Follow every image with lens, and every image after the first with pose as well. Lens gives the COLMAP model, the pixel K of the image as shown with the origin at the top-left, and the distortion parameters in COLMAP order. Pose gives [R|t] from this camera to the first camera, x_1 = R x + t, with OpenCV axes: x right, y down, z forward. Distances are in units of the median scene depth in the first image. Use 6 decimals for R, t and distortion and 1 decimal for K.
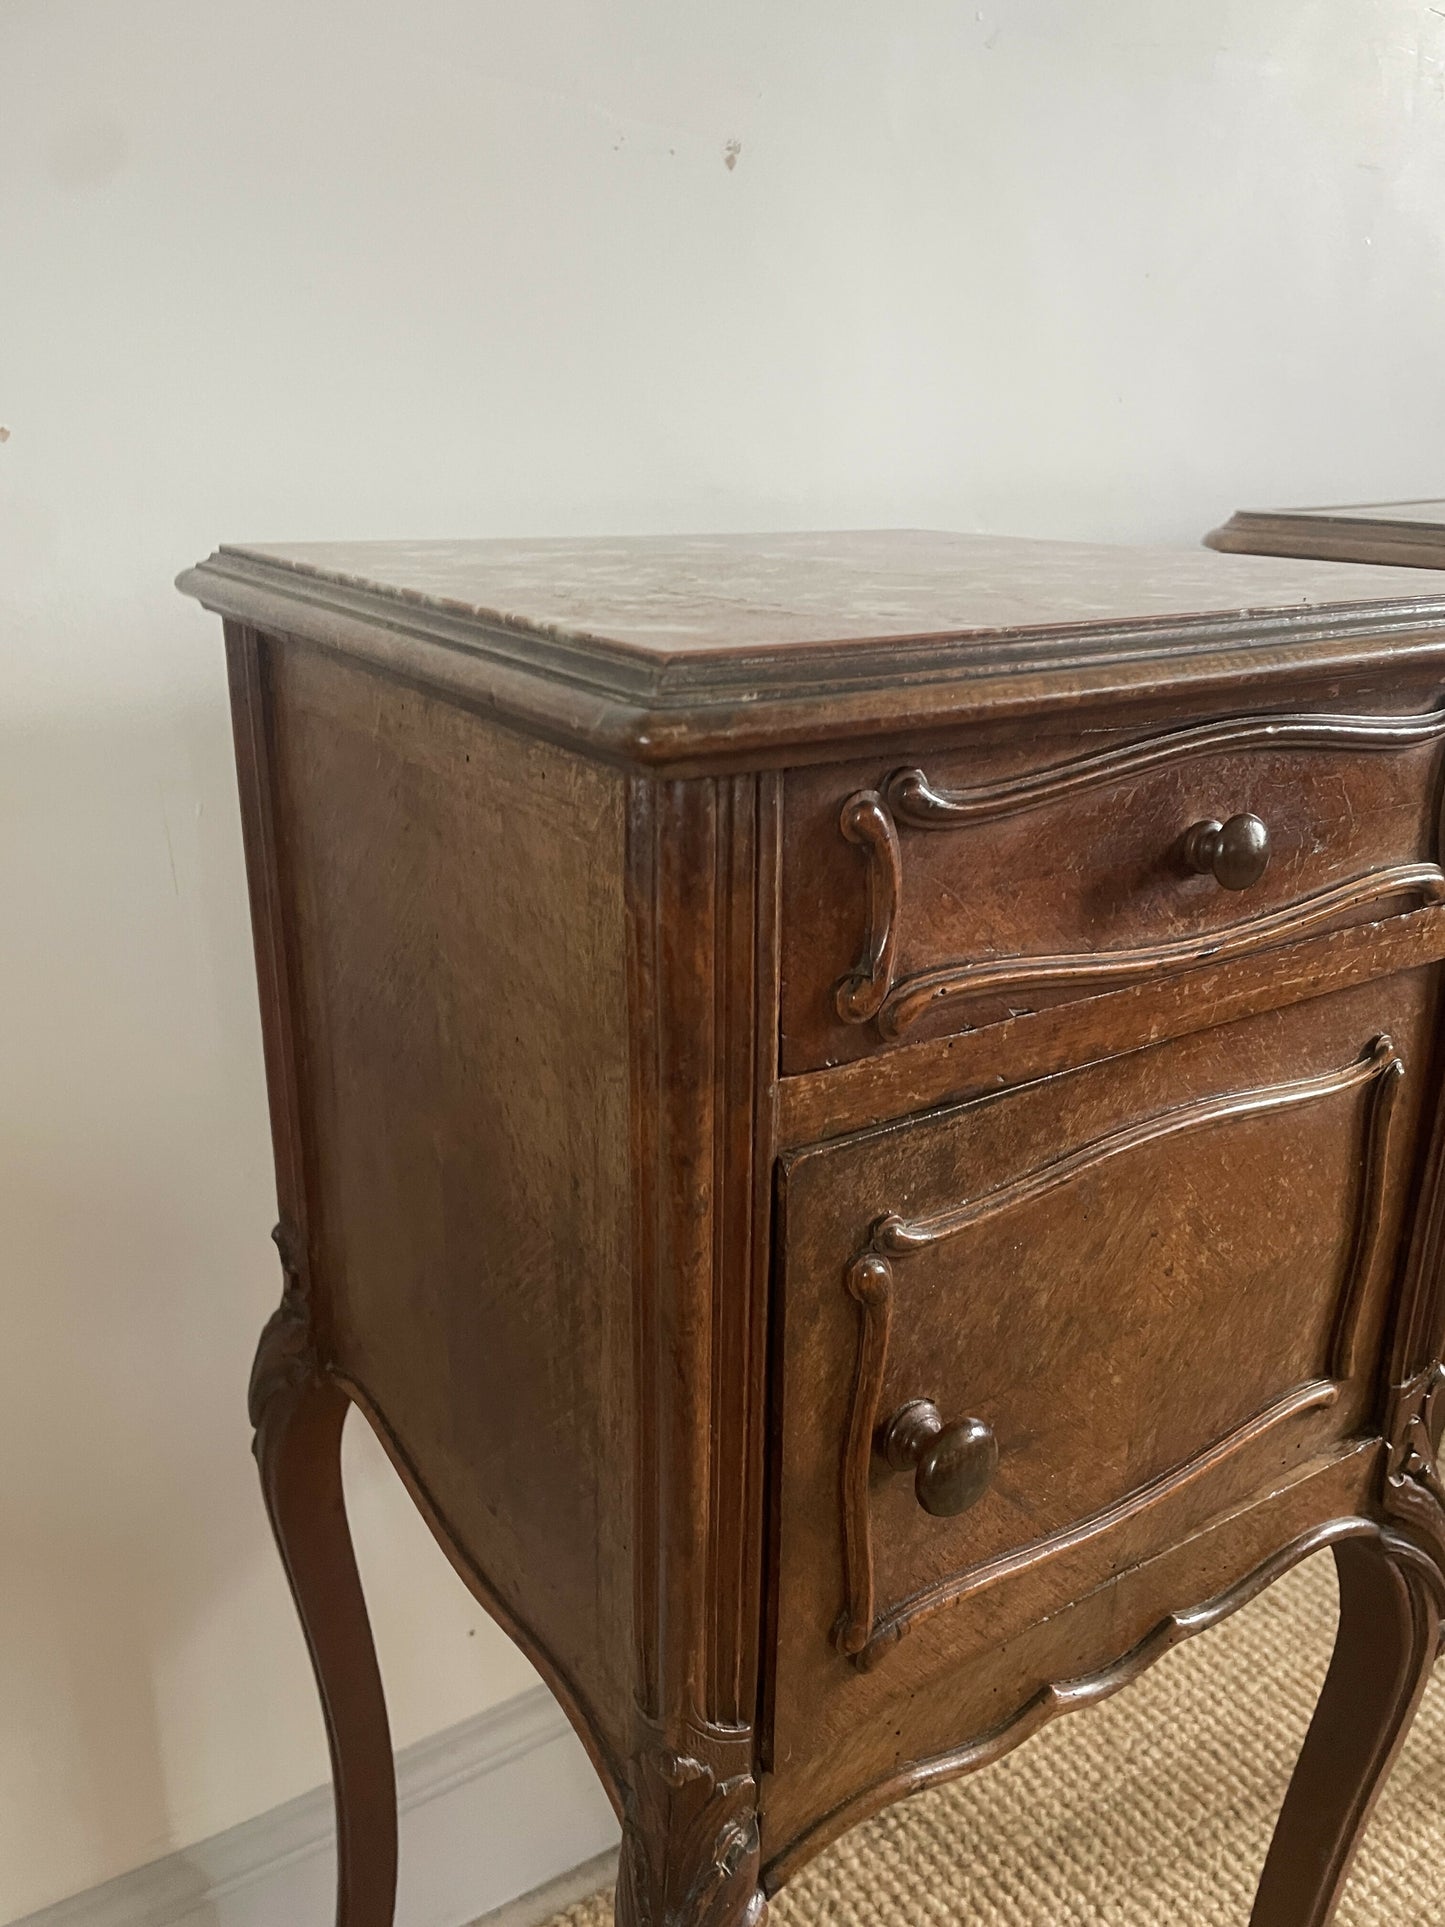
lens RADIAL K [[1487.7, 0, 720.3], [0, 1487.7, 974.7], [0, 0, 1]] dist [0.078200, -0.117573]
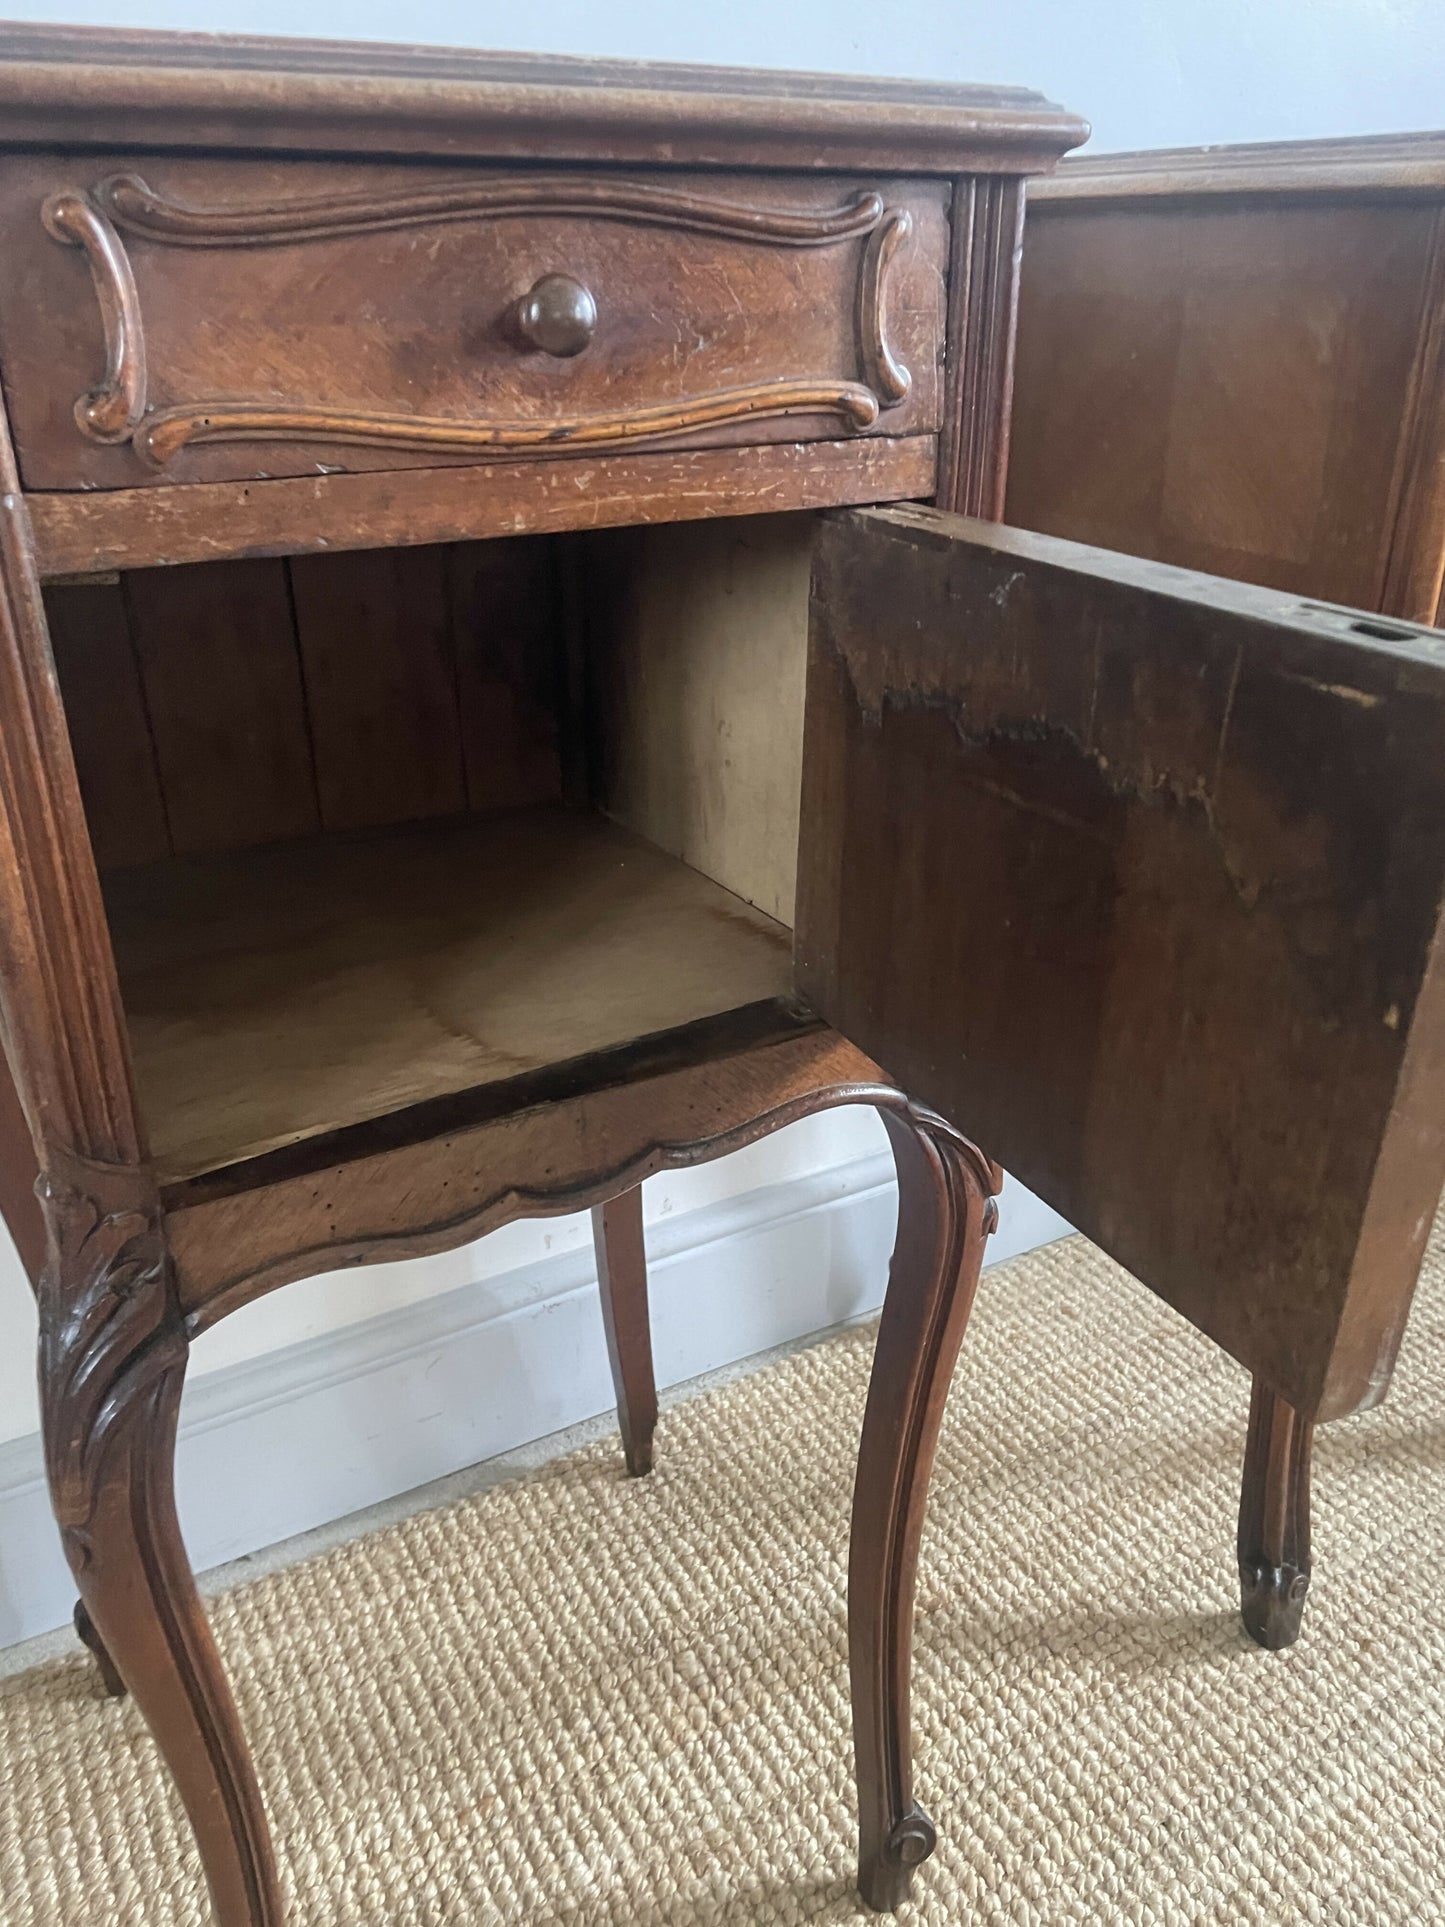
lens RADIAL K [[1487.7, 0, 711.6], [0, 1487.7, 991.1], [0, 0, 1]] dist [0.078200, -0.117573]
pose [[0.998690, 0.010969, -0.049987, 0.449633], [-0.005709, 0.994542, 0.104179, 0.236495], [0.050857, -0.103757, 0.993302, -0.046803]]
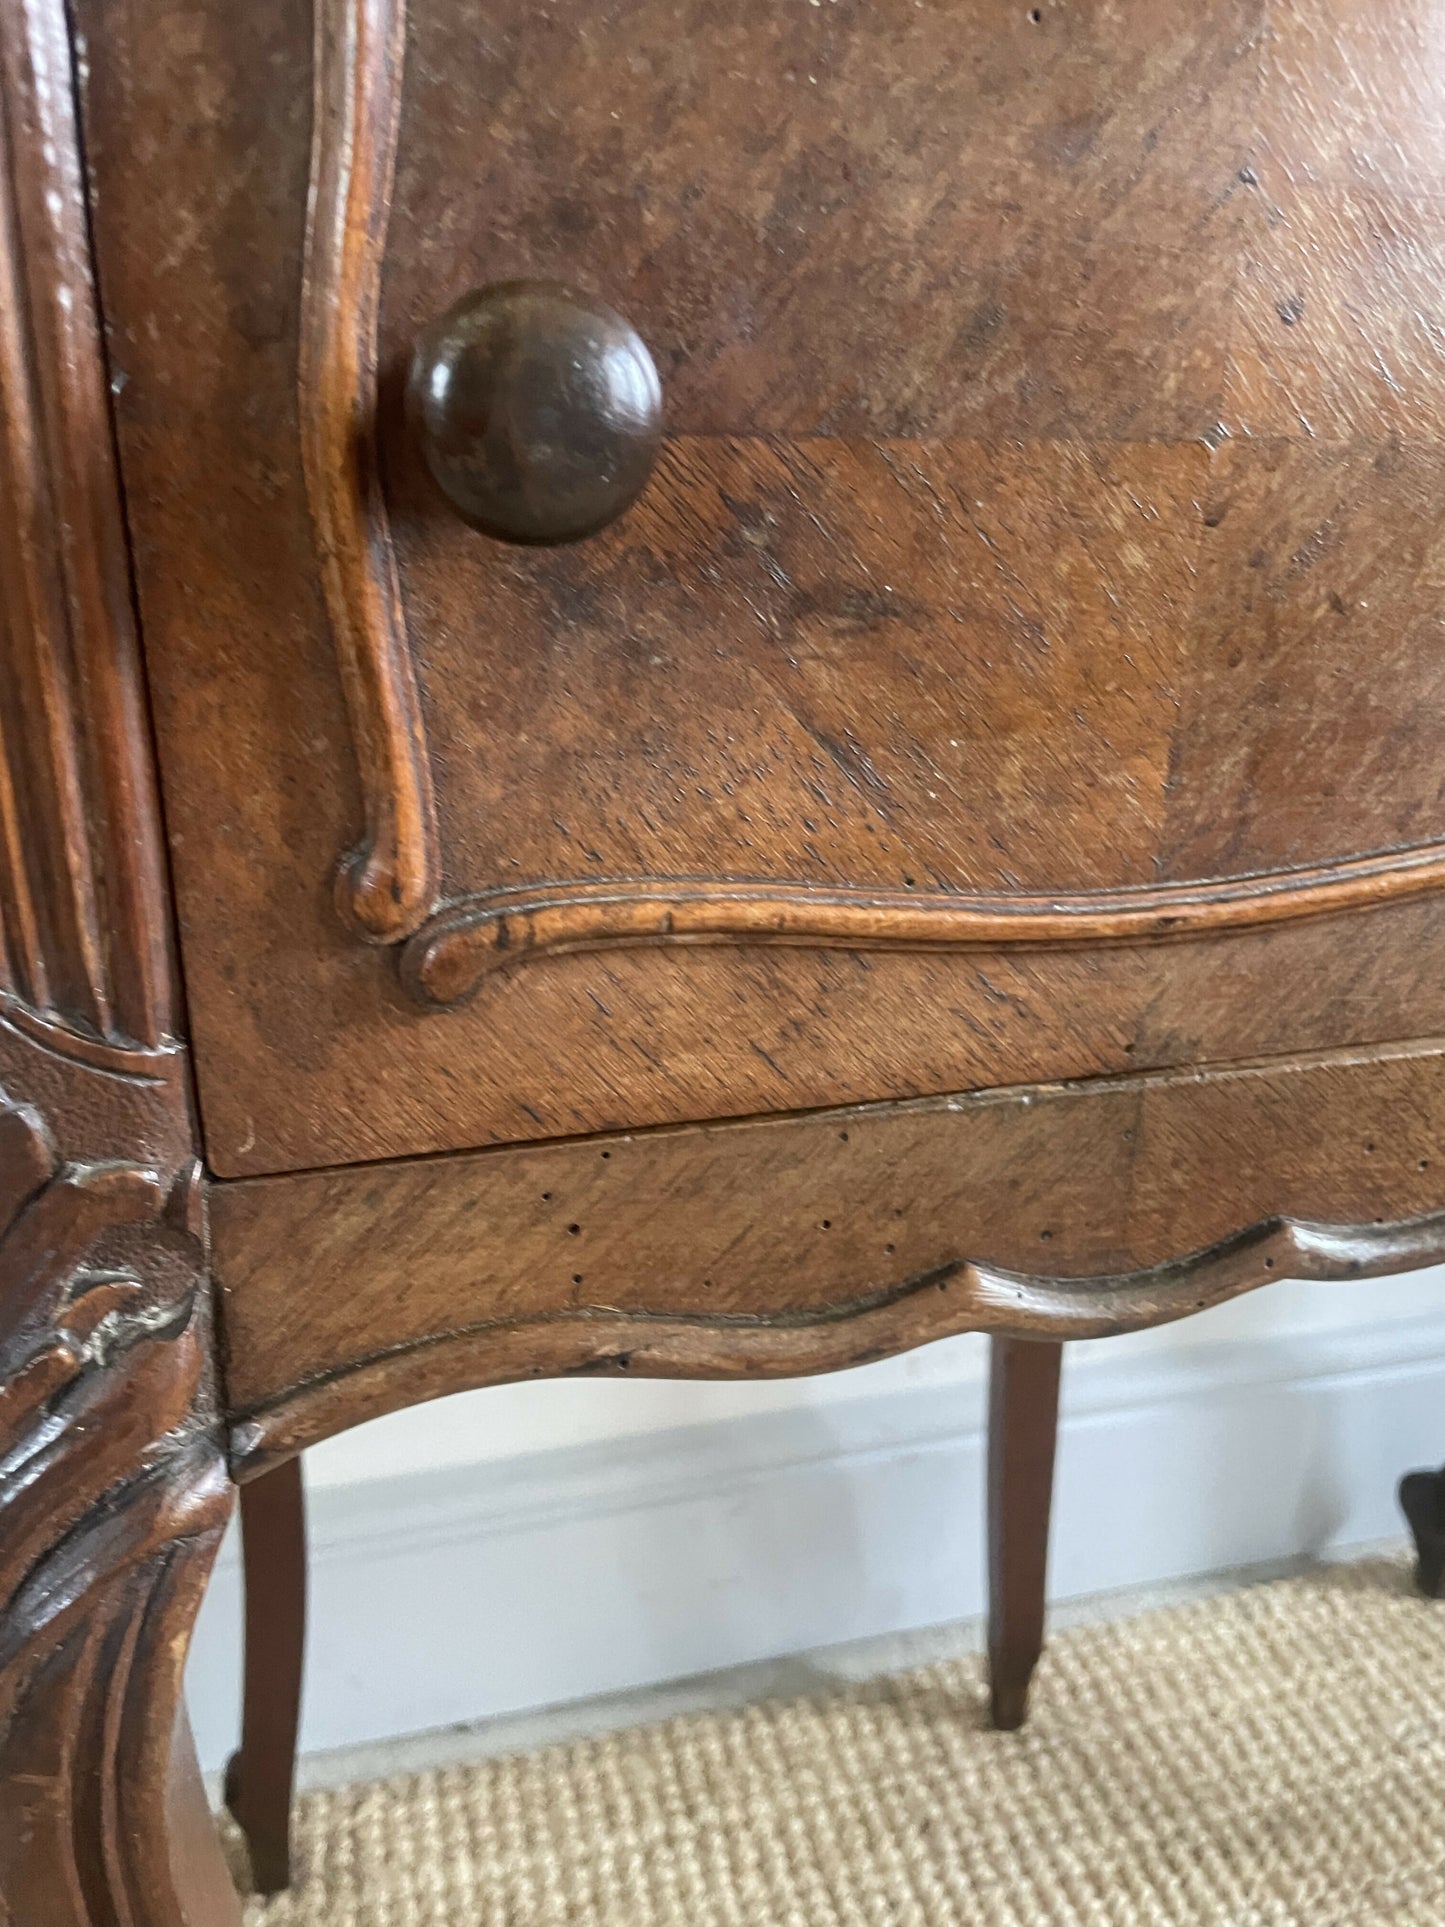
lens RADIAL K [[1487.7, 0, 709.4], [0, 1487.7, 962.3], [0, 0, 1]] dist [0.078200, -0.117573]
pose [[0.951719, 0.112392, -0.285657, 0.291396], [-0.109182, 0.993650, 0.027190, 0.400874], [0.286899, 0.005311, 0.957946, 0.545714]]
